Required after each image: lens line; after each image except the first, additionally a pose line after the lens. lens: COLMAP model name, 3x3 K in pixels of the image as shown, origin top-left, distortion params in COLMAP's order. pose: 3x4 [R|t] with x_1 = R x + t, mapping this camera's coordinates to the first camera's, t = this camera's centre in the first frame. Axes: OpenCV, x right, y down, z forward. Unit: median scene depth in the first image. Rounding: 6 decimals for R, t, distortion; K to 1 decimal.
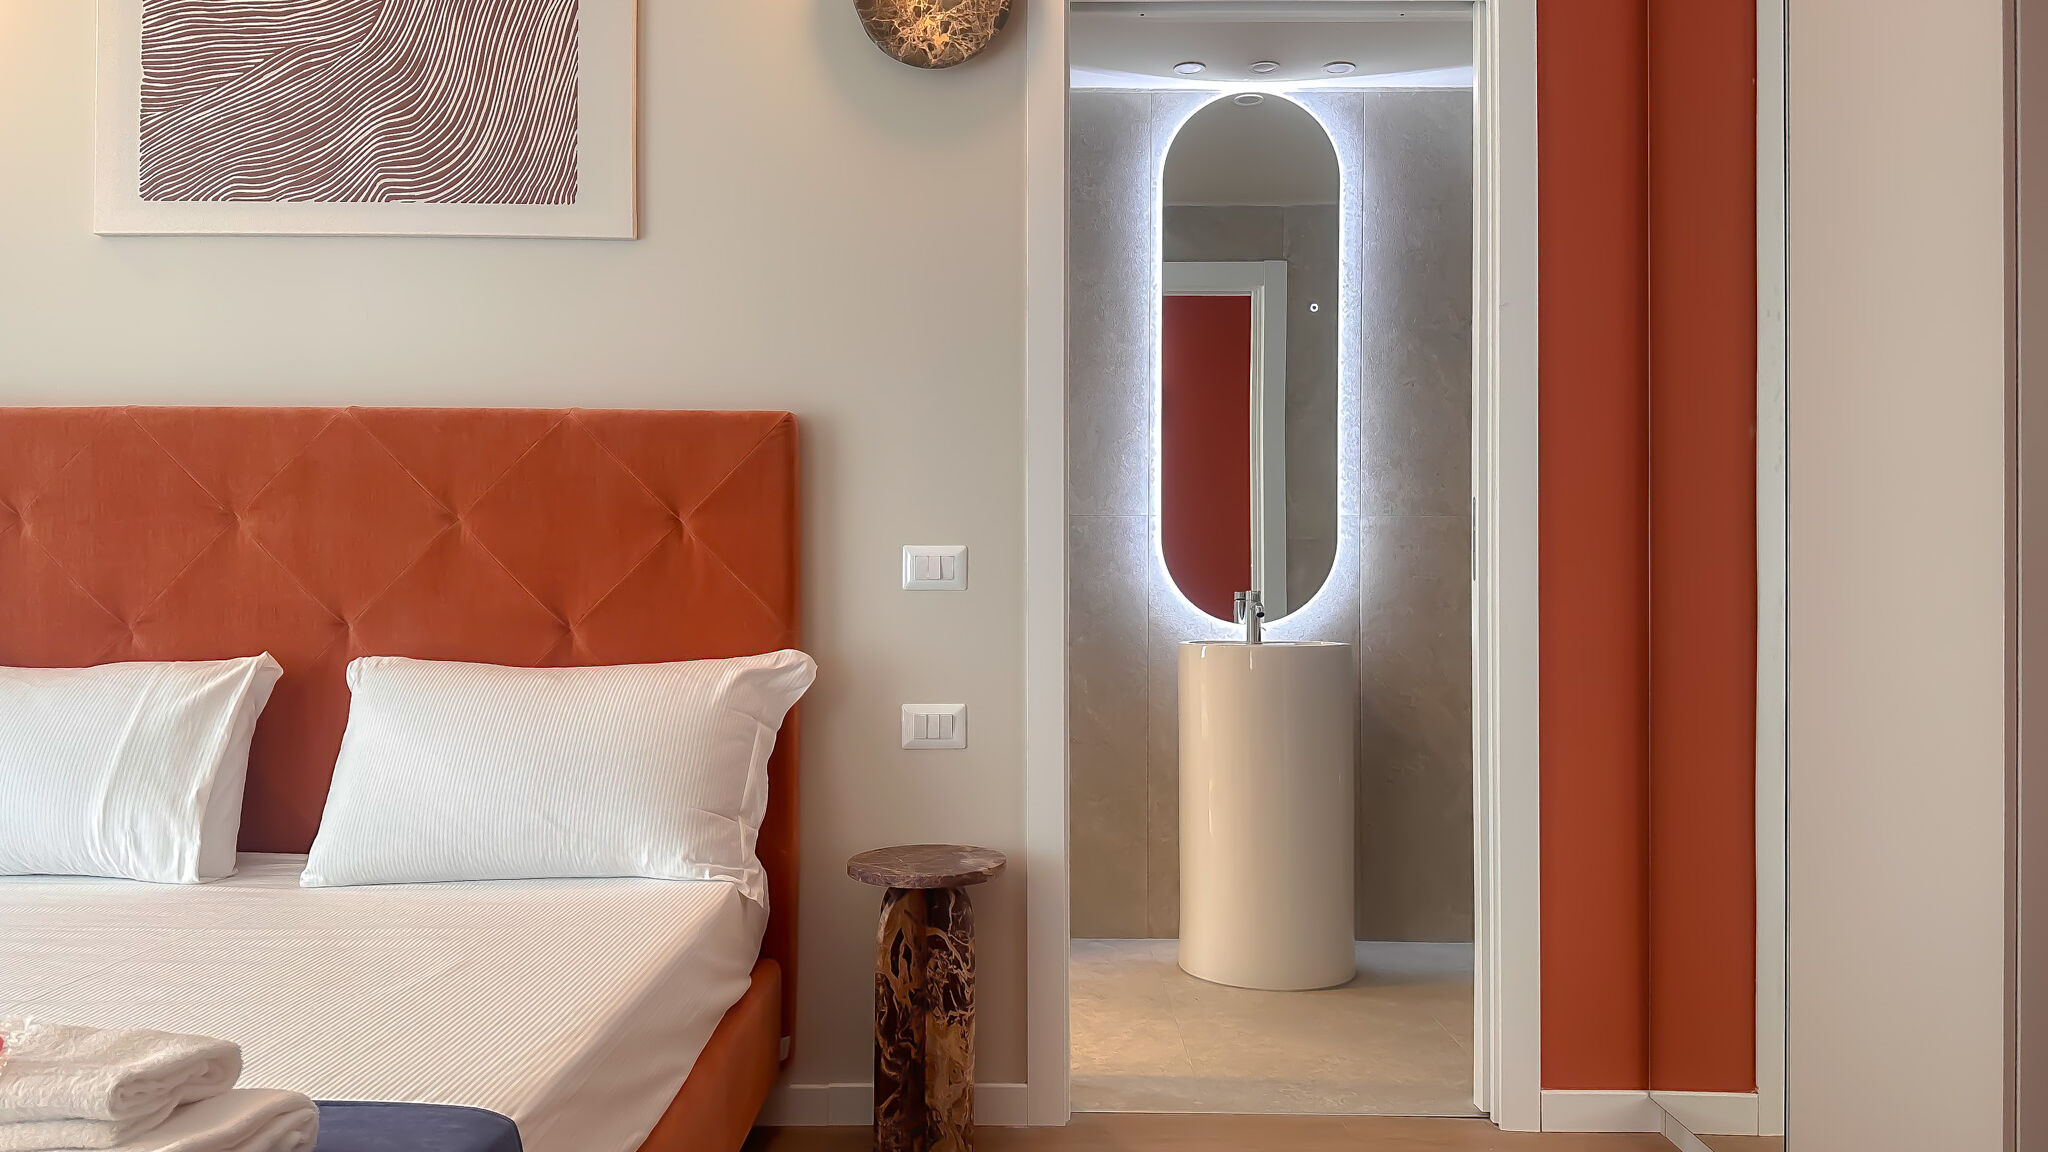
lens RADIAL K [[1448.9, 0, 1012.3], [0, 1448.9, 574.4], [0, 0, 1]] dist [0.093599, -0.143340]
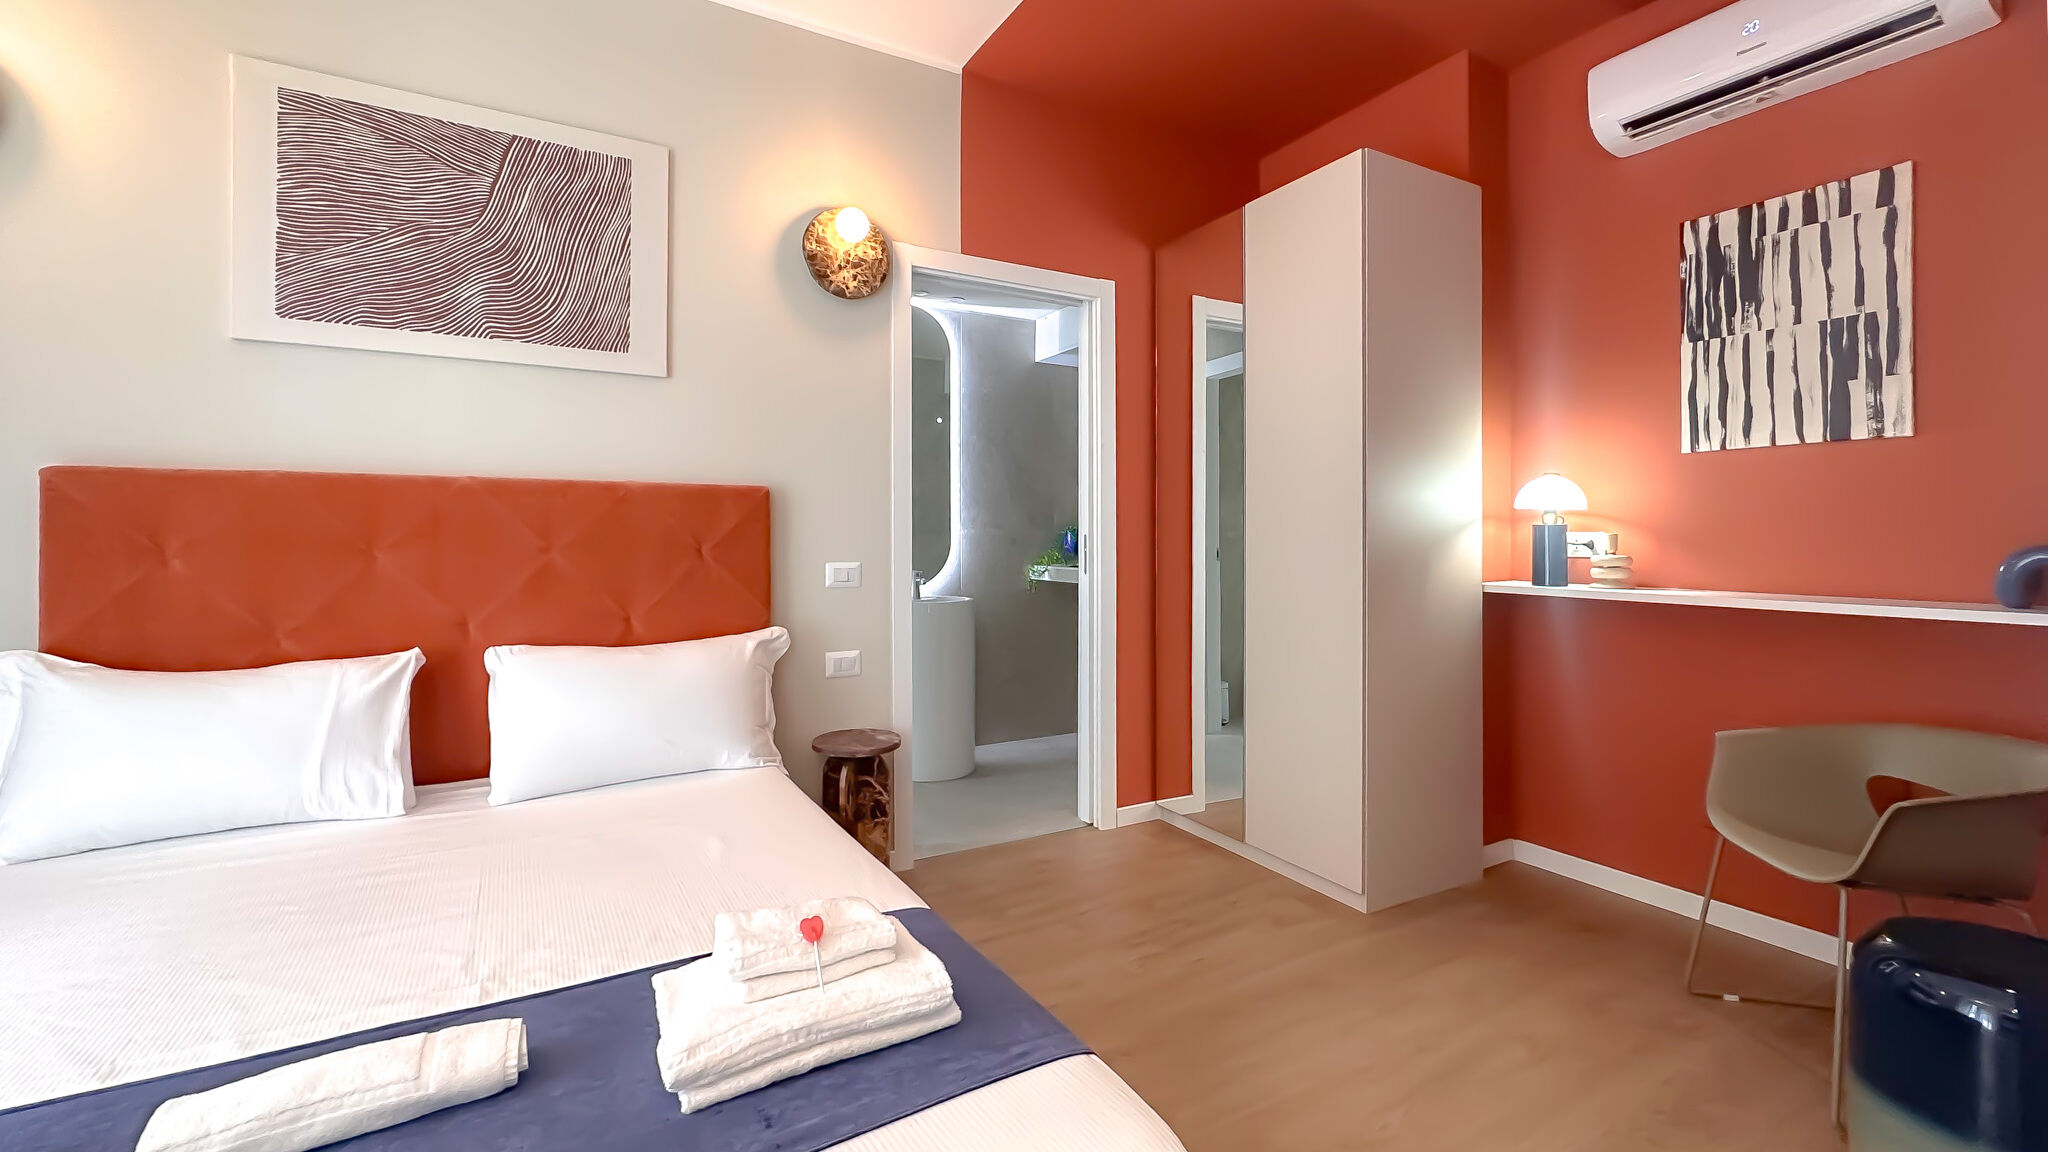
lens RADIAL K [[840.8, 0, 1005.1], [0, 840.8, 533.7], [0, 0, 1]] dist [-0.001621, 0.000199]
pose [[0.870371, 0.000422, 0.492396, -0.396410], [-0.003789, 0.999976, 0.005841, -0.063561], [-0.492381, -0.006950, 0.870352, -0.000423]]
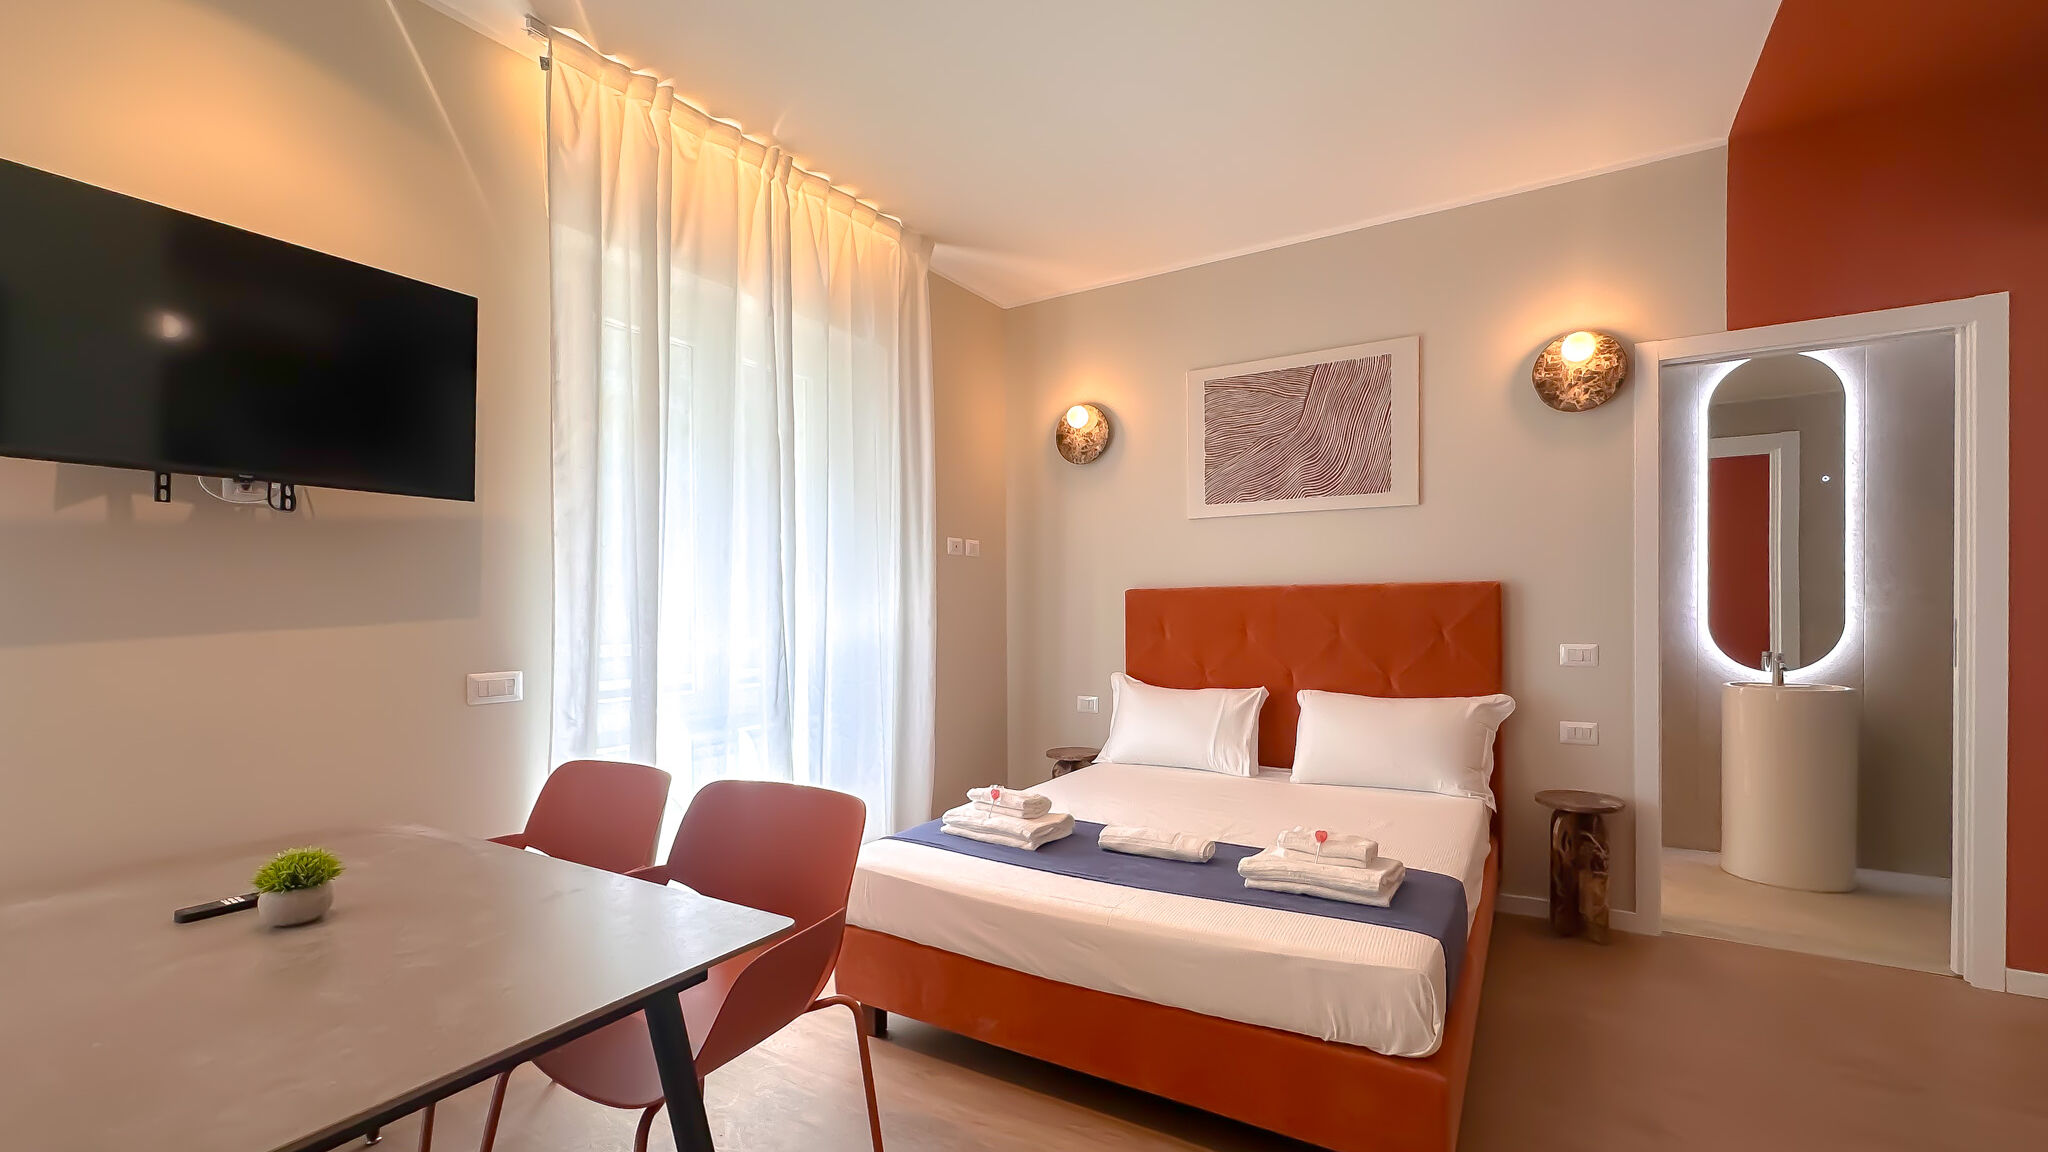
lens RADIAL K [[847.8, 0, 1023.9], [0, 847.8, 620.0], [0, 0, 1]] dist [-0.001739, 0.000566]
pose [[0.854834, -0.002486, -0.518896, -0.103999], [0.017347, 0.999567, 0.023788, -0.097195], [0.518612, -0.029336, 0.854506, -0.422418]]
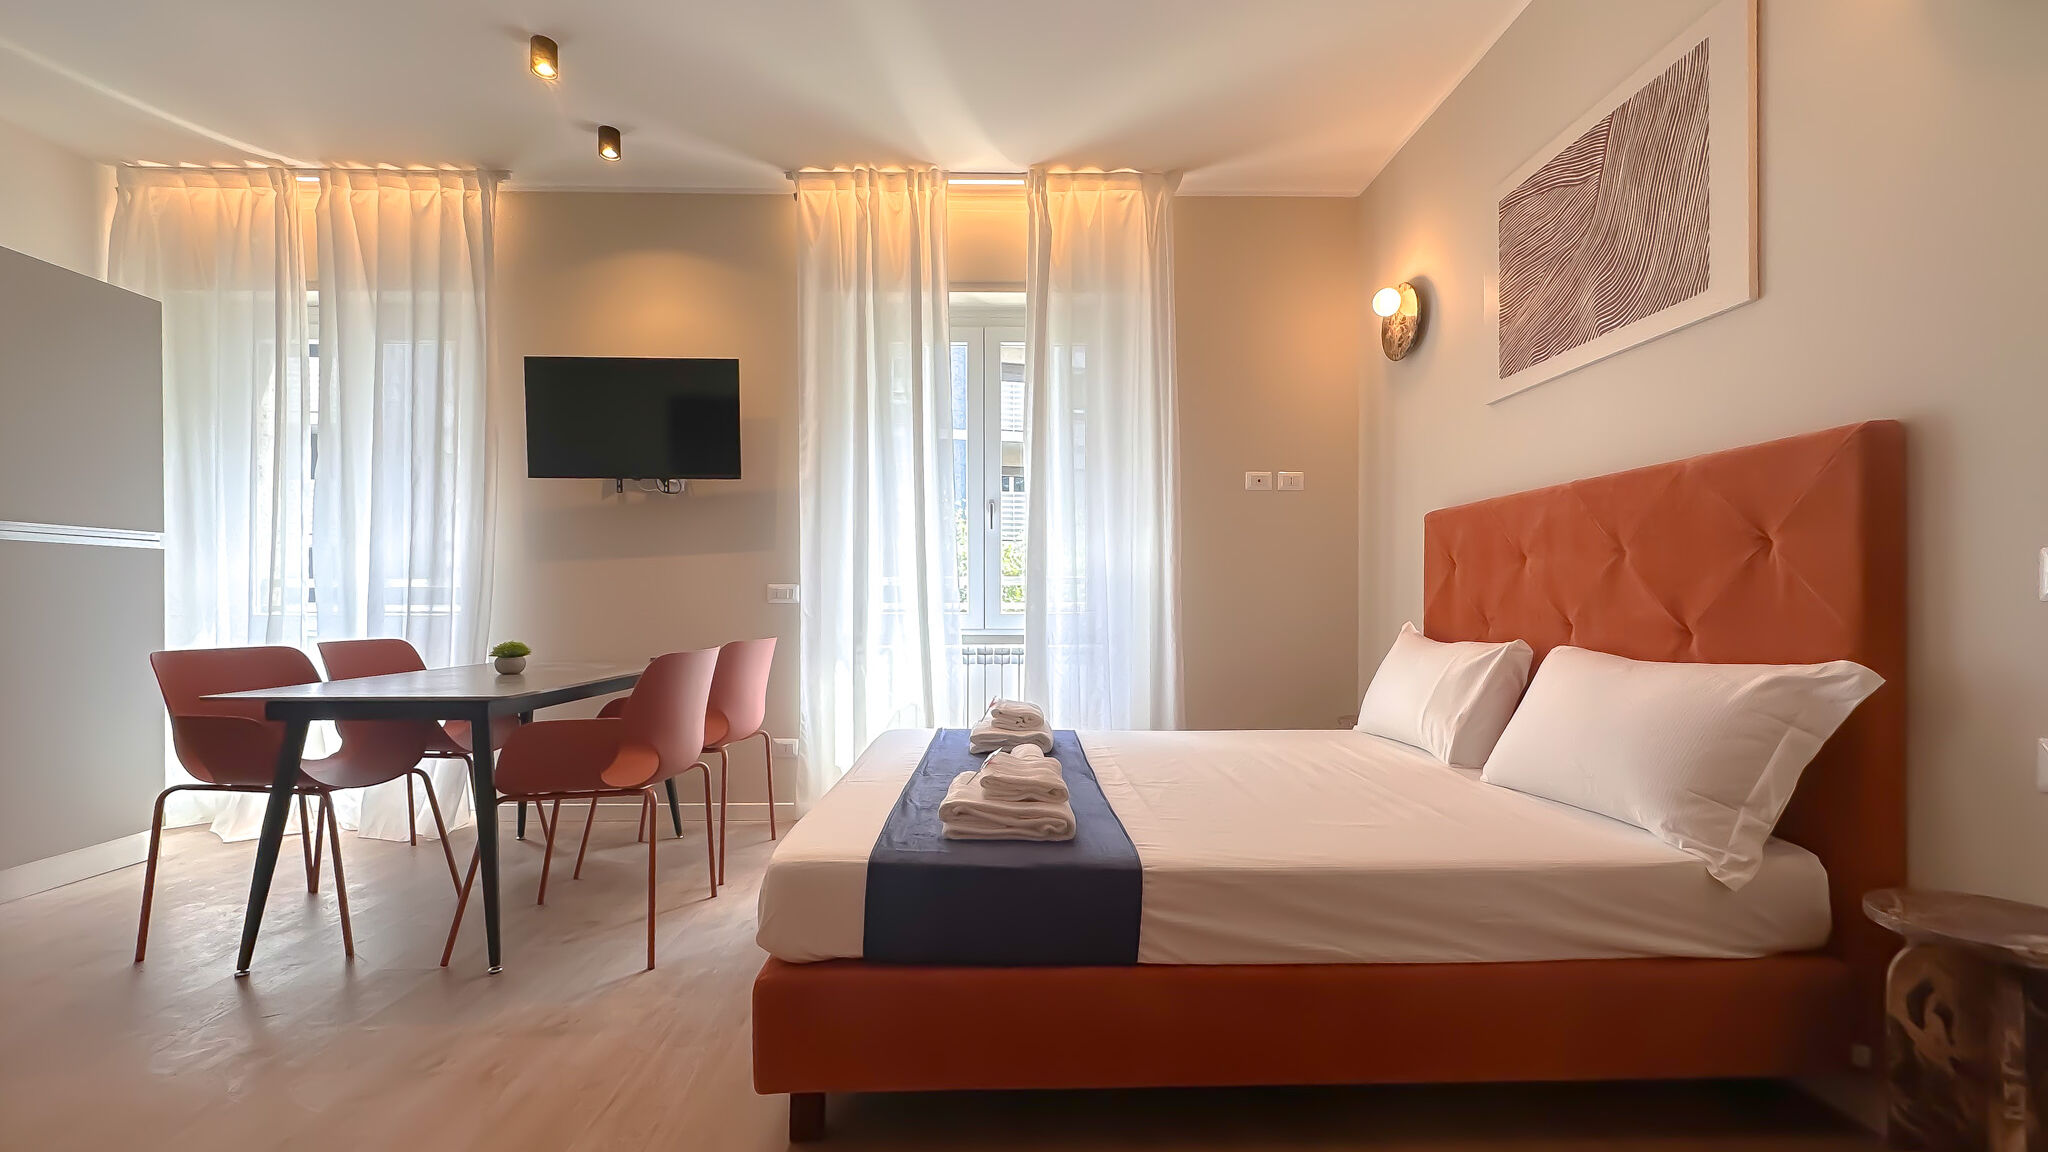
lens RADIAL K [[837.6, 0, 1021.4], [0, 837.6, 603.8], [0, 0, 1]] dist [-0.001018, 0.000263]
pose [[0.031986, 0.002419, -0.999485, 0.395426], [0.012941, 0.999912, 0.002834, 0.002871], [0.999405, -0.013025, 0.031951, 0.400062]]
